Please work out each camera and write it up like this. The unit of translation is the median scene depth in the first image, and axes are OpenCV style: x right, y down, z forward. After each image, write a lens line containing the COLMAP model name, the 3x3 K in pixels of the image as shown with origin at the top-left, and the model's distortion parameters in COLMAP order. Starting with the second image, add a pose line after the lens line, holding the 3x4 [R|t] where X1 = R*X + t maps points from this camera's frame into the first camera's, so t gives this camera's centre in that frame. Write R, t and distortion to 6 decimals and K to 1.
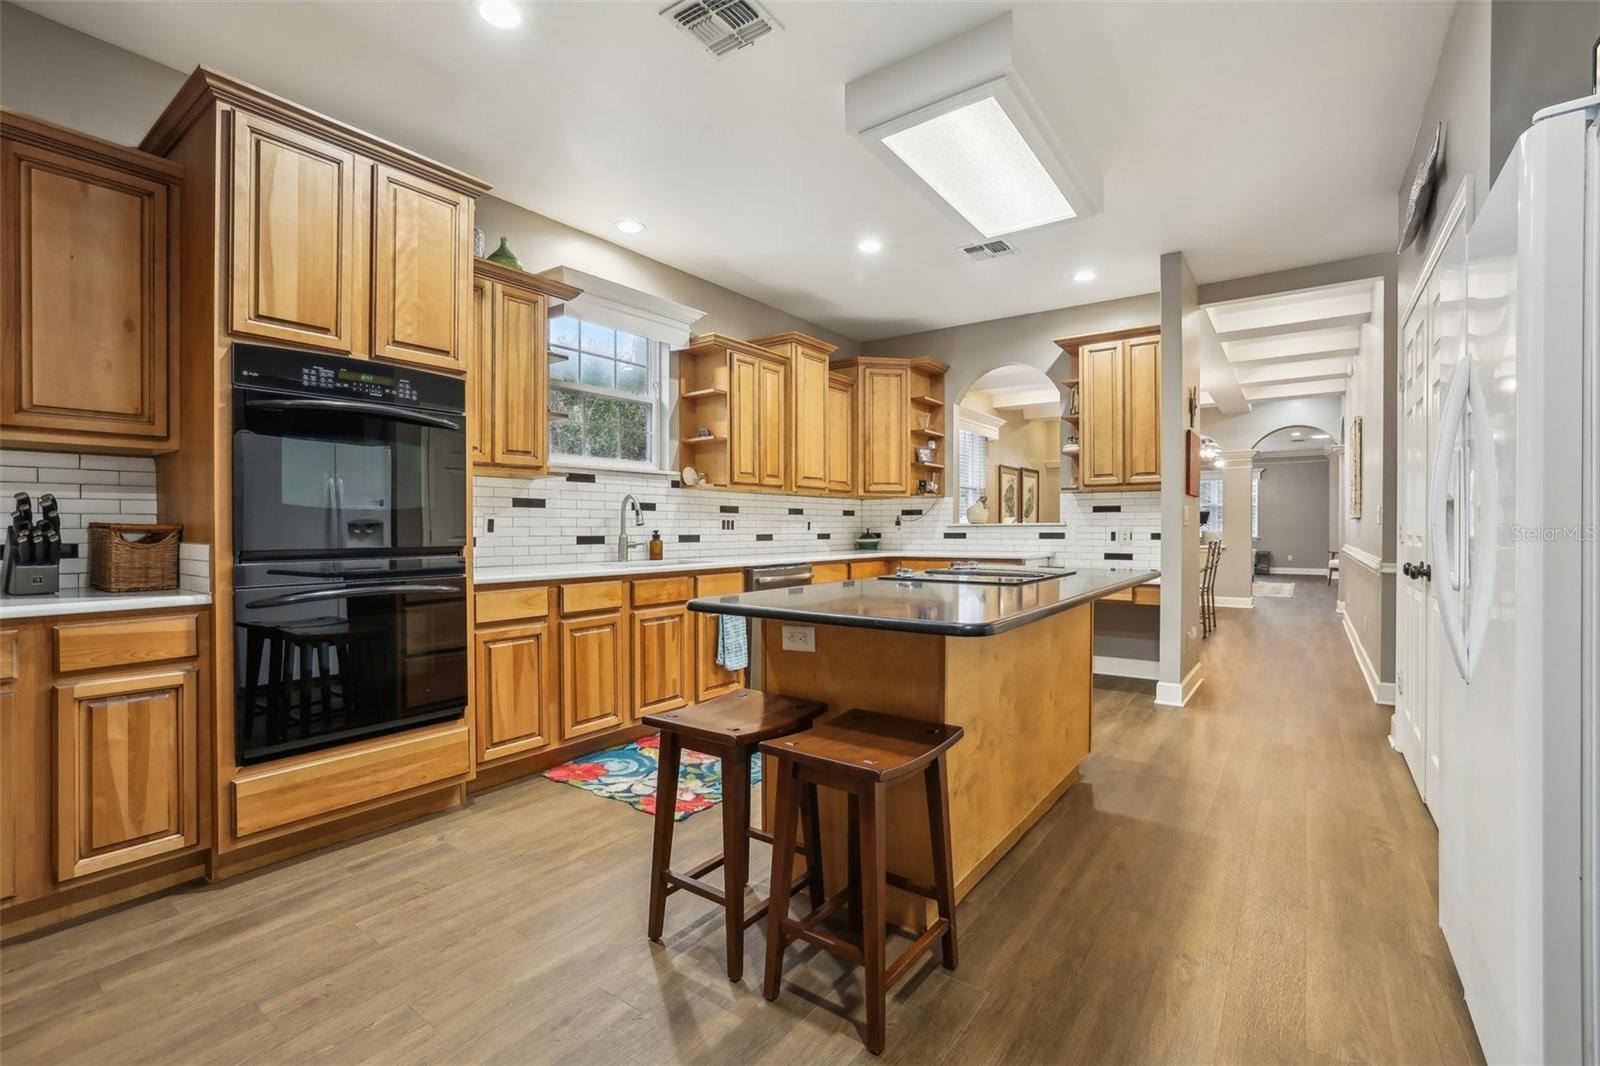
lens RADIAL K [[712.7, 0, 790.5], [0, 712.7, 532.7], [0, 0, 1]] dist [-0.048017, 0.017344]
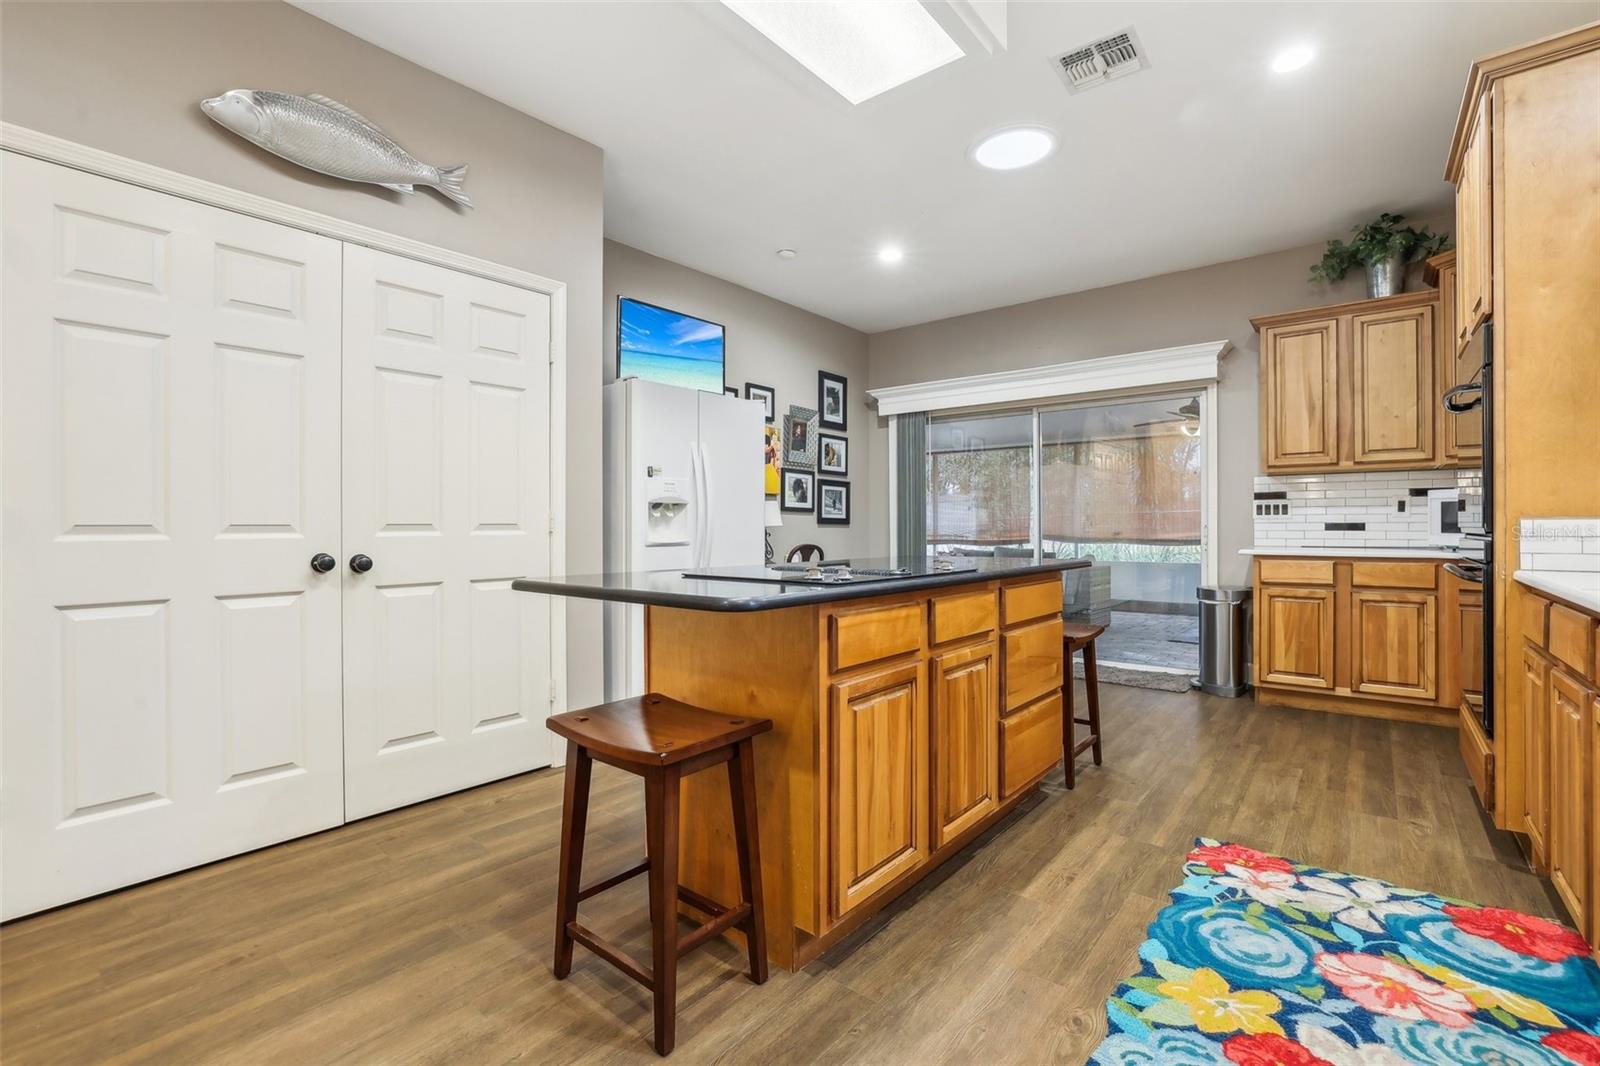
lens RADIAL K [[712.7, 0, 790.5], [0, 712.7, 532.7], [0, 0, 1]] dist [-0.048017, 0.017344]
pose [[-0.998264, 0.007078, 0.058468, 0.166626], [0.007917, 0.999869, 0.014130, 0.004600], [-0.058360, 0.014568, -0.998189, 1.061701]]
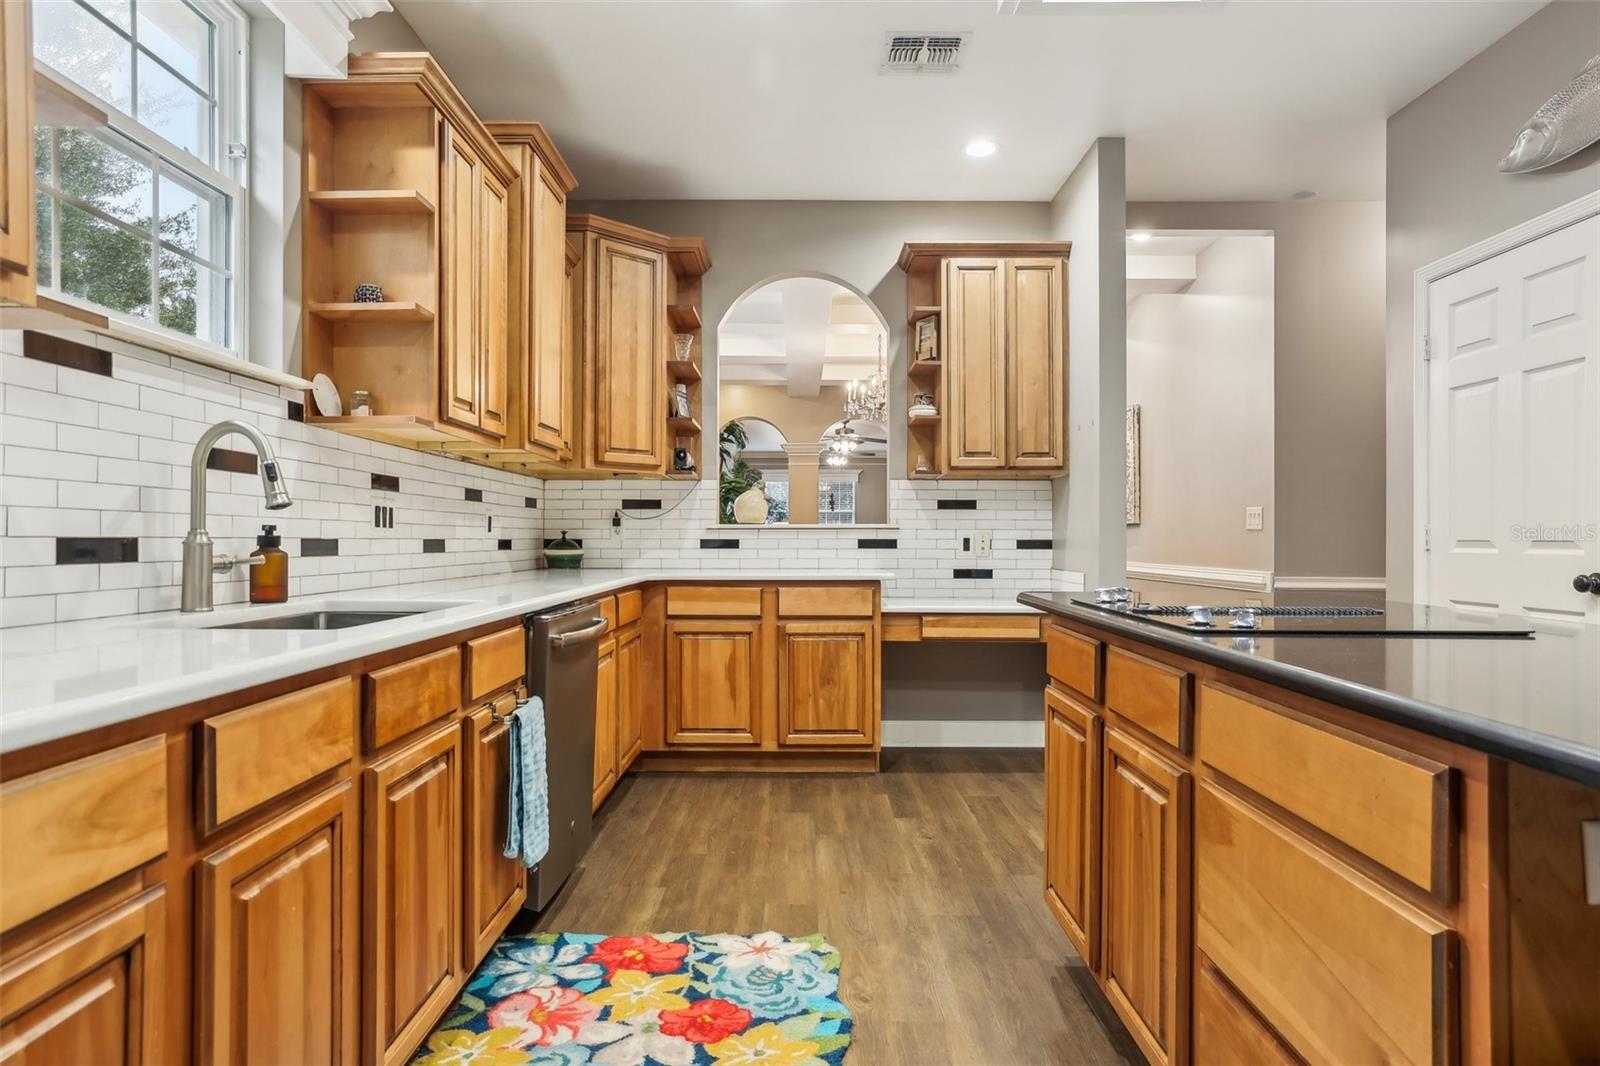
lens RADIAL K [[933.9, 0, 787.9], [0, 933.9, 539.8], [0, 0, 1]] dist [-0.029761, 0.031541]
pose [[0.813298, 0.004305, 0.581832, -0.233919], [-0.001108, 0.999982, -0.005850, 0.006664], [-0.581847, 0.004113, 0.813288, 0.404120]]
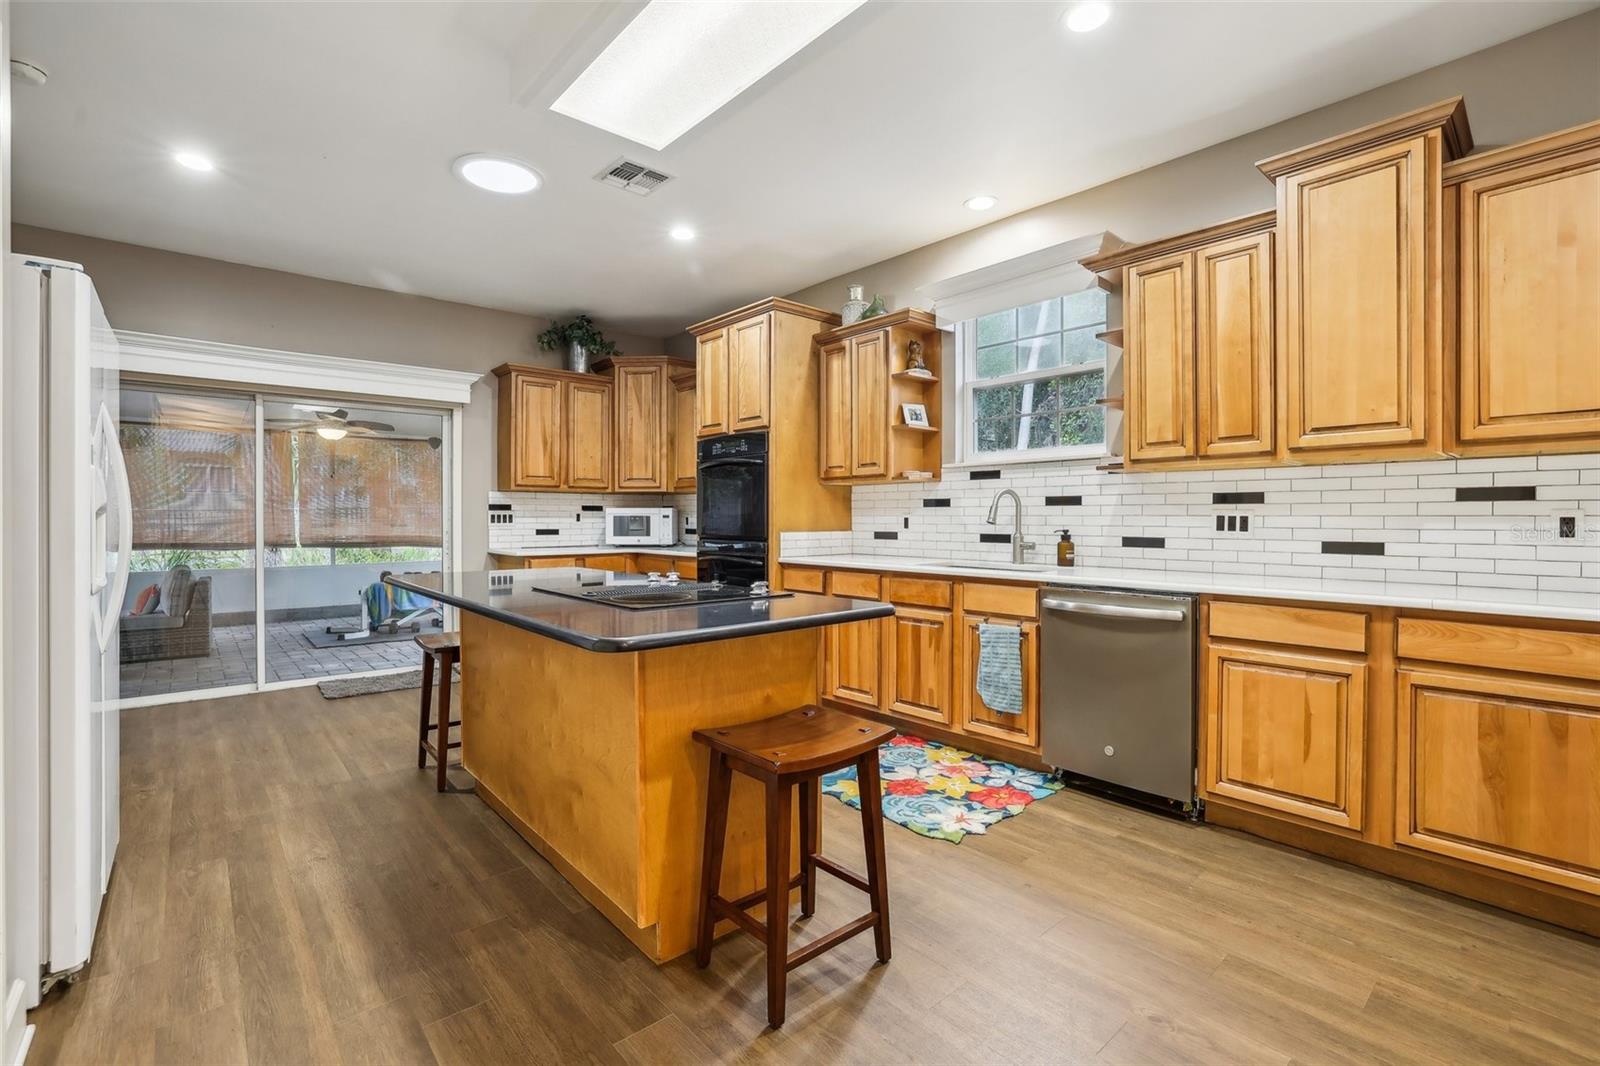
lens RADIAL K [[712.7, 0, 790.5], [0, 712.7, 532.7], [0, 0, 1]] dist [-0.048017, 0.017344]
pose [[-0.222596, 0.021583, -0.974672, 0.619107], [-0.006466, 0.999700, 0.023614, -0.015793], [0.974889, 0.011559, -0.222390, 0.811075]]
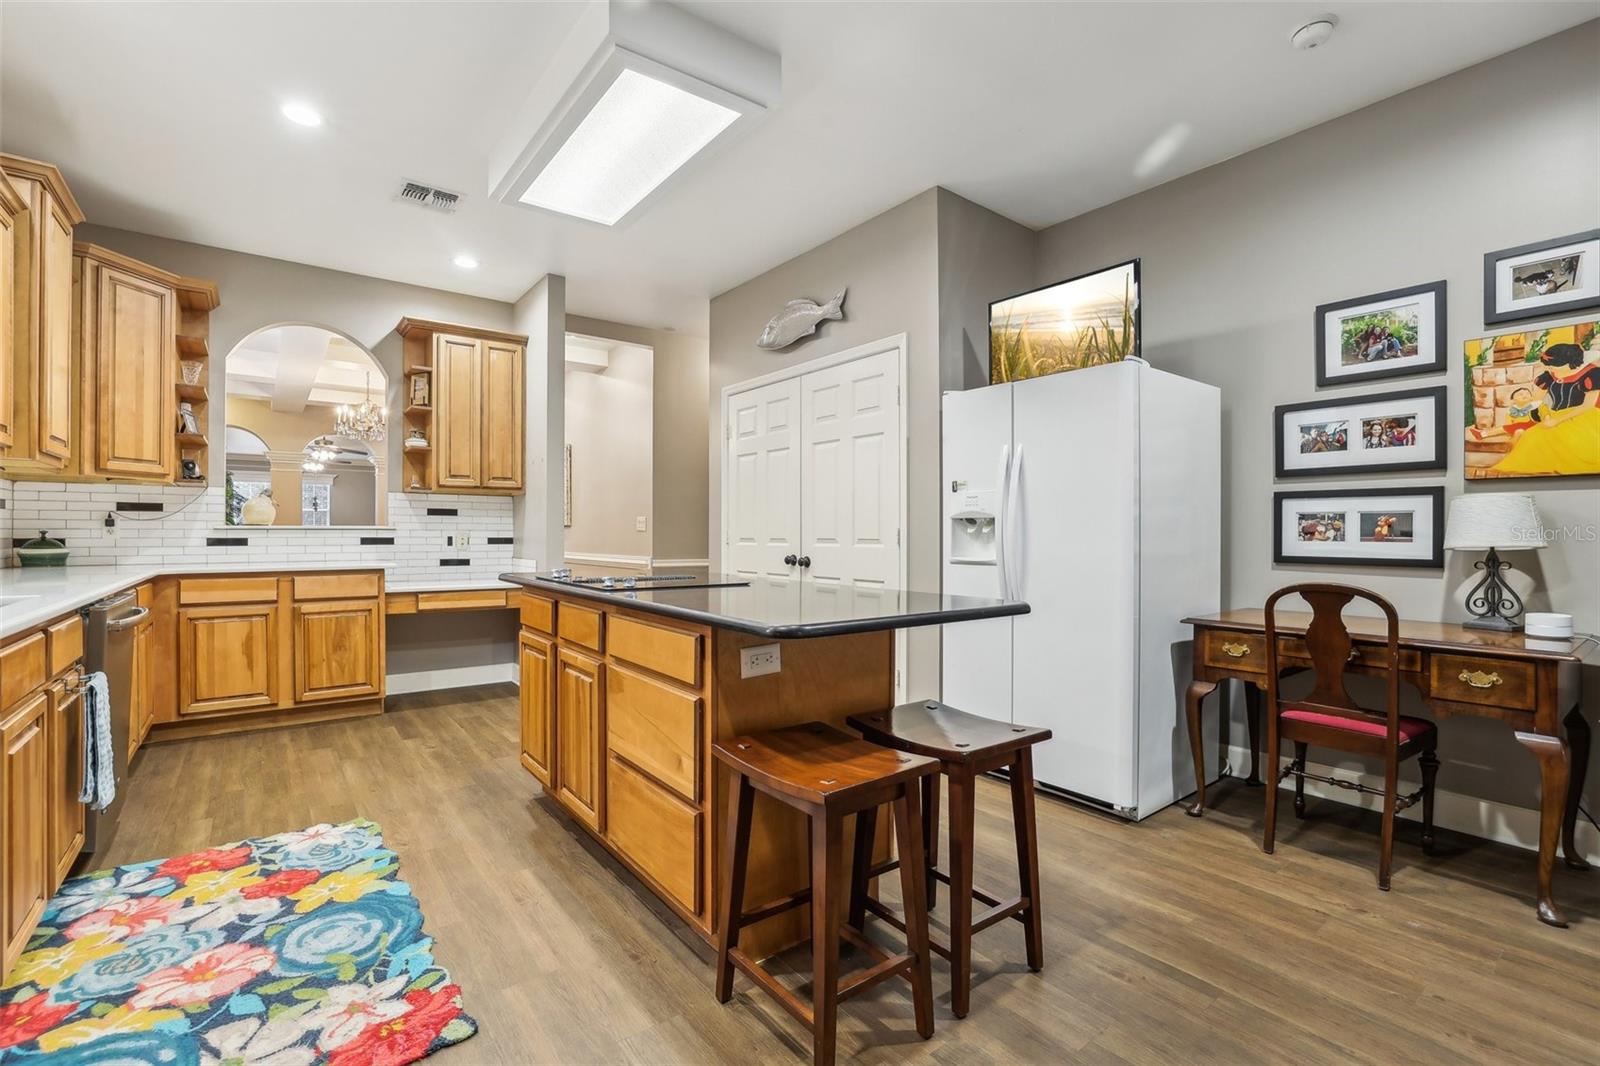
lens RADIAL K [[712.7, 0, 790.5], [0, 712.7, 532.7], [0, 0, 1]] dist [-0.048017, 0.017344]
pose [[0.280336, 0.005271, 0.959887, -0.356073], [0.003052, 0.999975, -0.006382, 0.001345], [-0.959897, 0.004719, 0.280313, 0.330609]]
